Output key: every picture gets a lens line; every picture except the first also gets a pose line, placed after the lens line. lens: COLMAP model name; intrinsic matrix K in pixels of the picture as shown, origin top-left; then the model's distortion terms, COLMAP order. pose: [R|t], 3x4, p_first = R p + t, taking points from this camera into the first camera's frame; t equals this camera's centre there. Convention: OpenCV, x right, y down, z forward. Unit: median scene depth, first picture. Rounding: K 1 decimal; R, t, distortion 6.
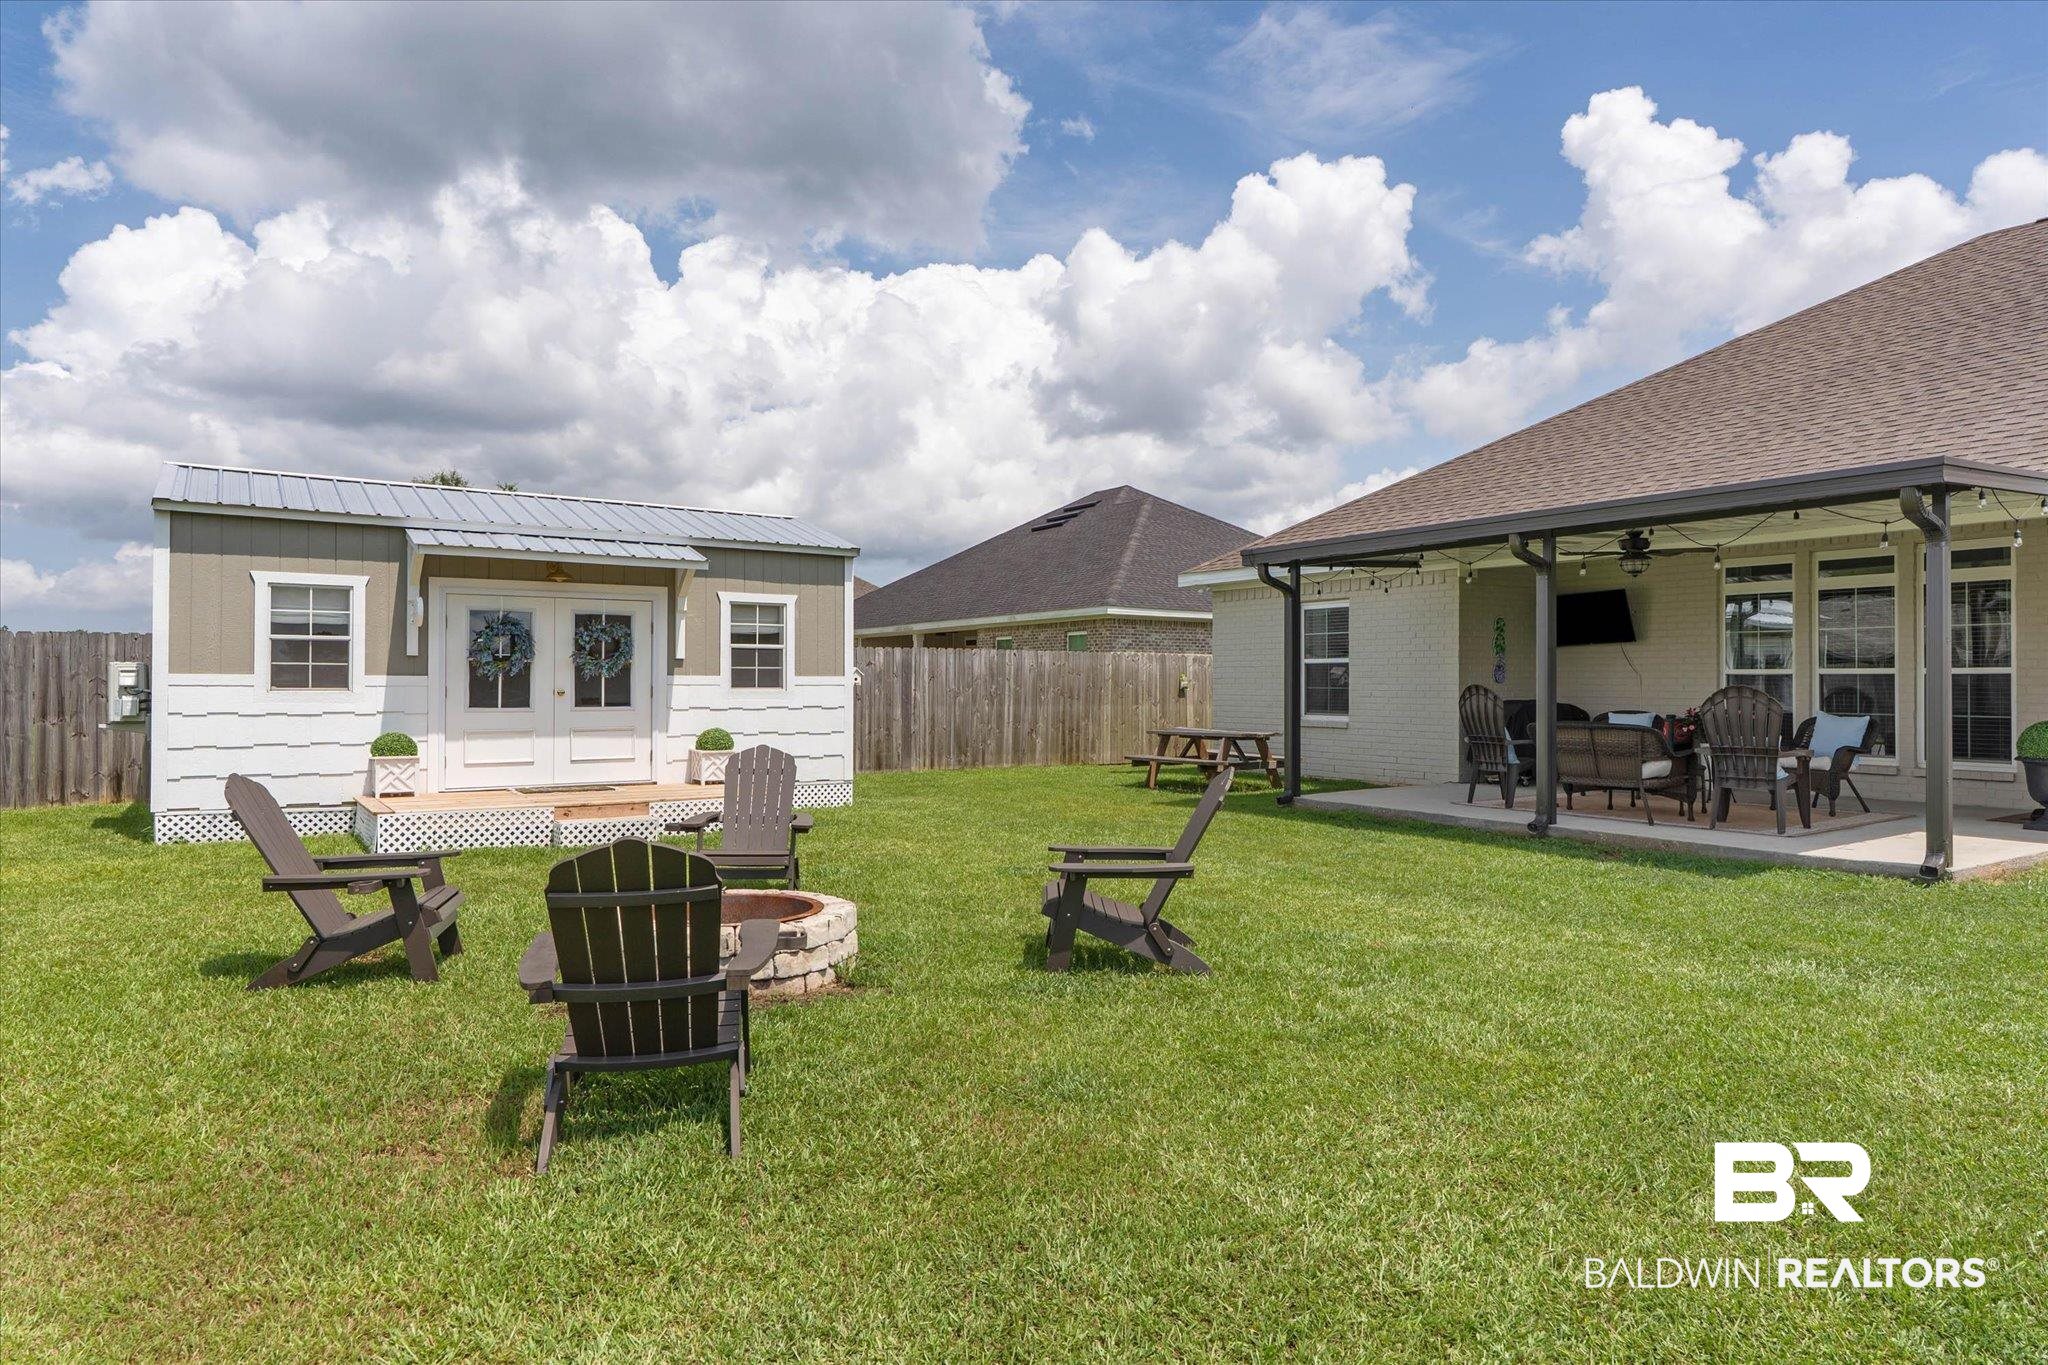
lens RADIAL K [[1165.2, 0, 1034.0], [0, 1165.2, 679.2], [0, 0, 1]] dist [-0.017777, 0.000240]
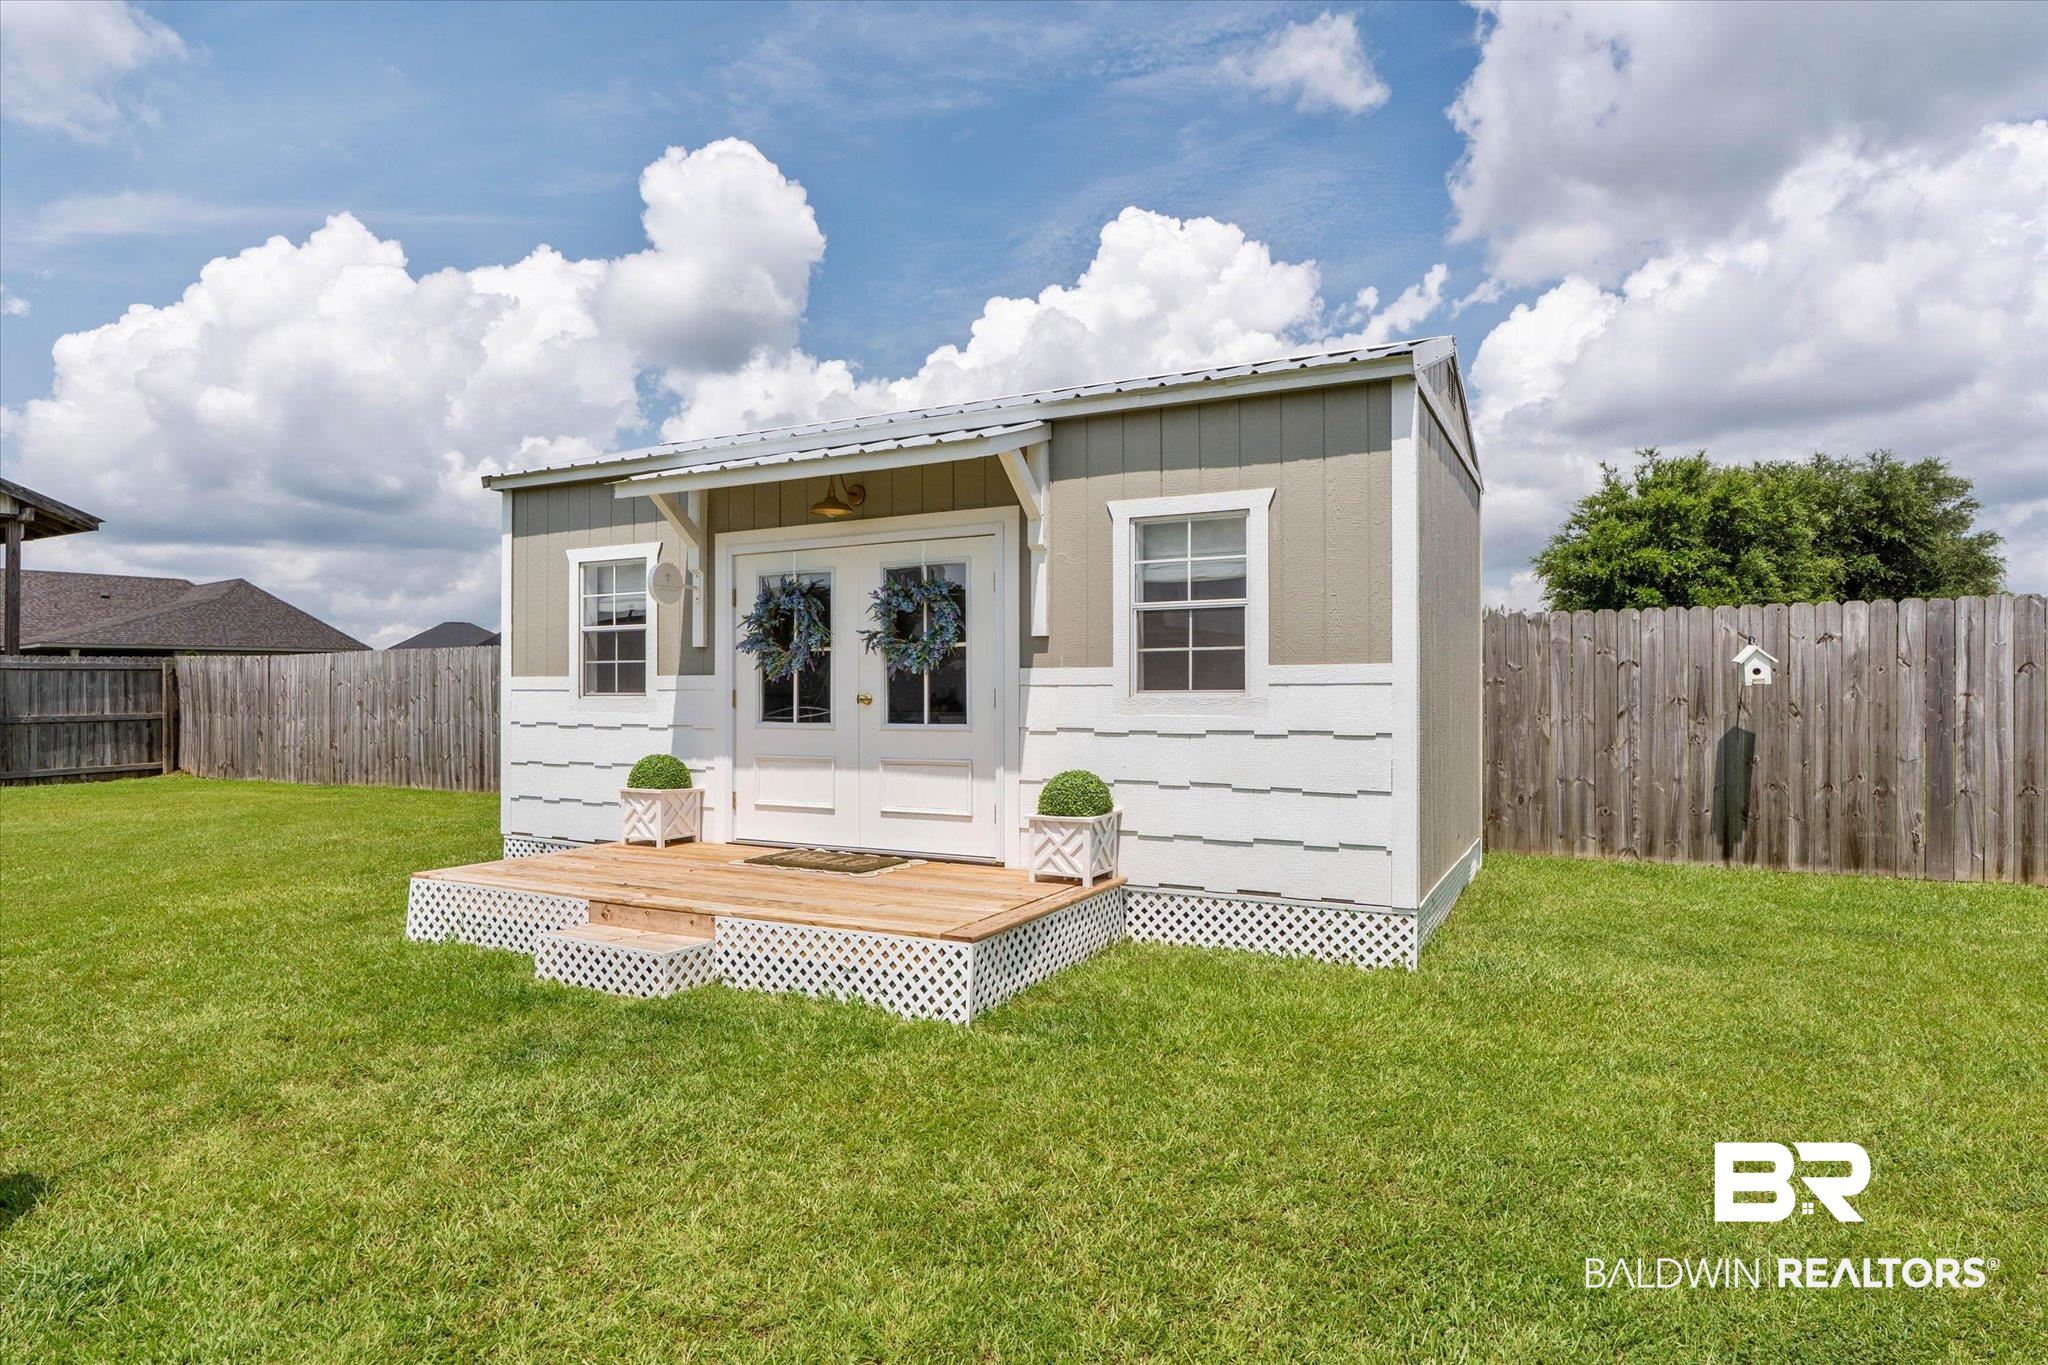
lens RADIAL K [[1117.5, 0, 1028.1], [0, 1117.5, 688.0], [0, 0, 1]] dist [-0.003204, 0.000919]
pose [[0.479480, -0.004601, -0.877541, 0.141134], [0.008964, 0.999960, -0.000346, 0.005890], [0.877507, -0.007701, 0.479502, 0.736138]]
